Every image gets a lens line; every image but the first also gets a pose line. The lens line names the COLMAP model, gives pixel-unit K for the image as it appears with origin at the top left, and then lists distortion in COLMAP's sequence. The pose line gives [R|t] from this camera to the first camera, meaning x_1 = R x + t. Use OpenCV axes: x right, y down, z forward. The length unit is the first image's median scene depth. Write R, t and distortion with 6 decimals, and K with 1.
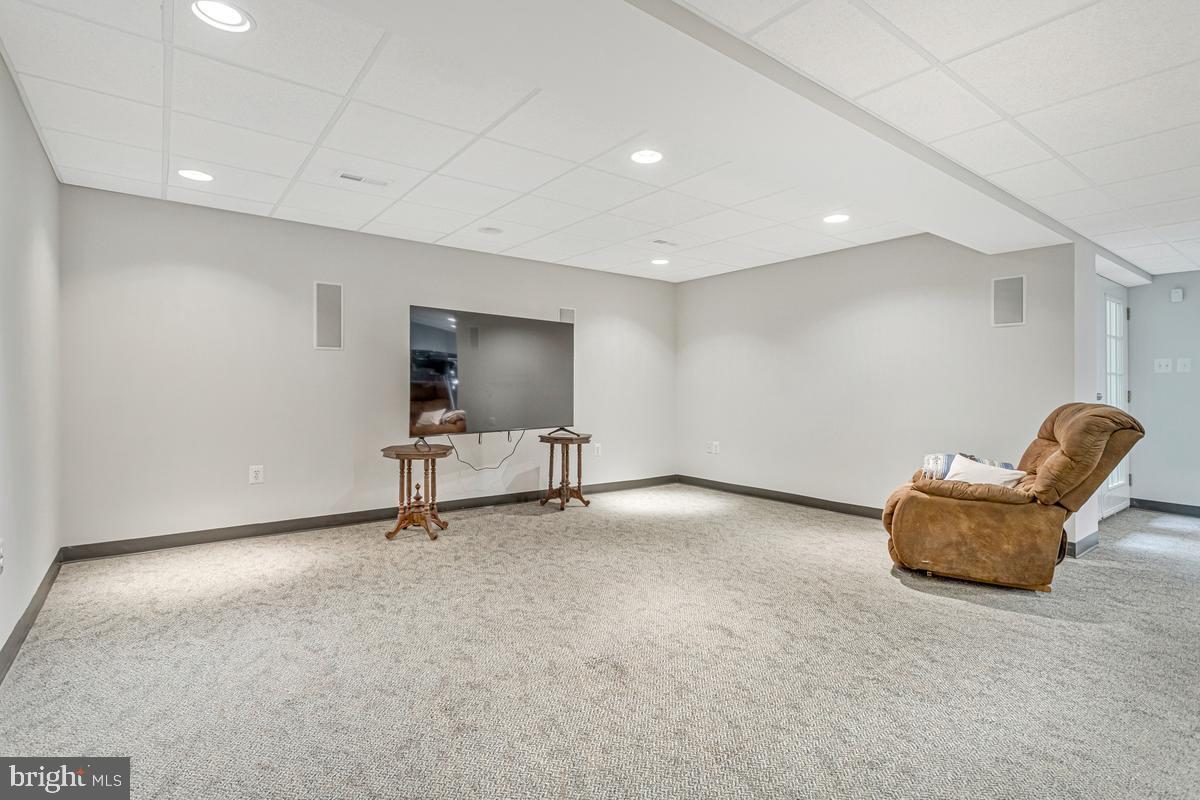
lens RADIAL K [[581.7, 0, 600.5], [0, 581.7, 394.6], [0, 0, 1]] dist [0.001825, 0.002071]
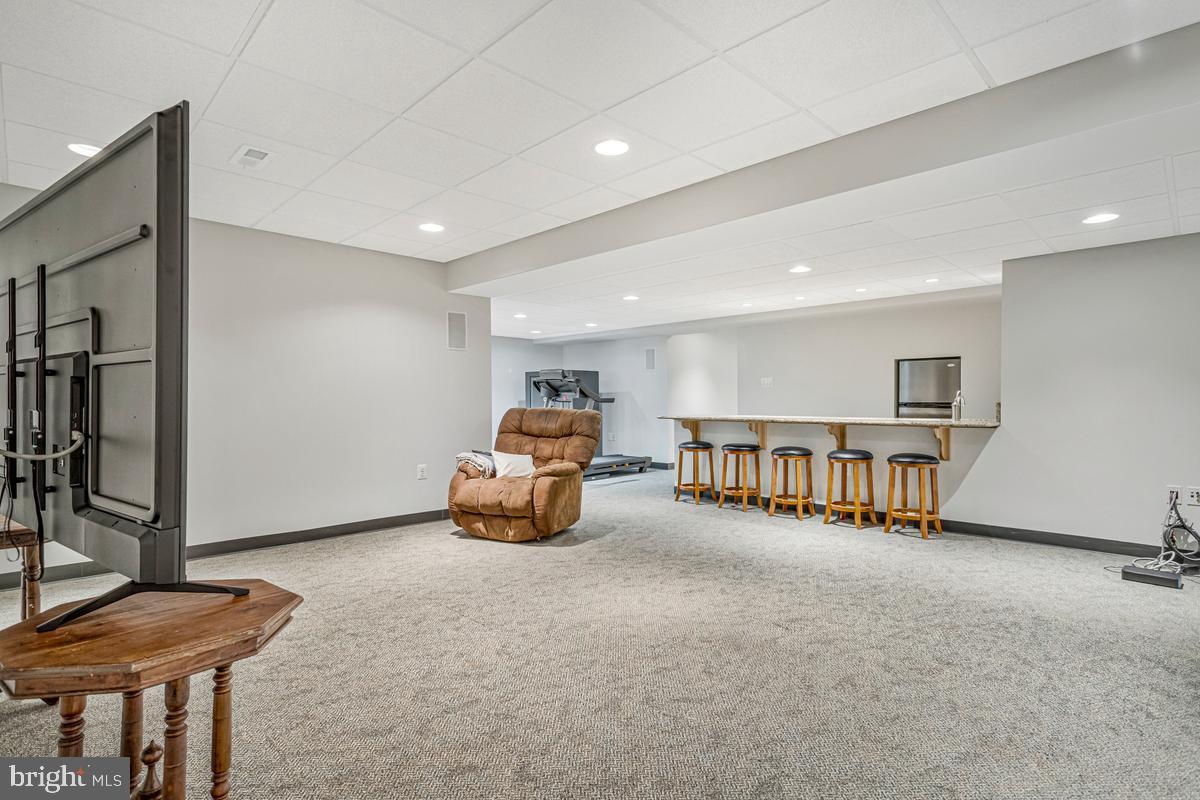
lens RADIAL K [[581.7, 0, 600.8], [0, 581.7, 392.7], [0, 0, 1]] dist [0.001825, 0.002071]
pose [[-0.111544, 0.009289, 0.993716, -0.990189], [0.010706, 0.999910, -0.008145, -0.012988], [-0.993702, 0.009731, -0.111633, 1.306327]]
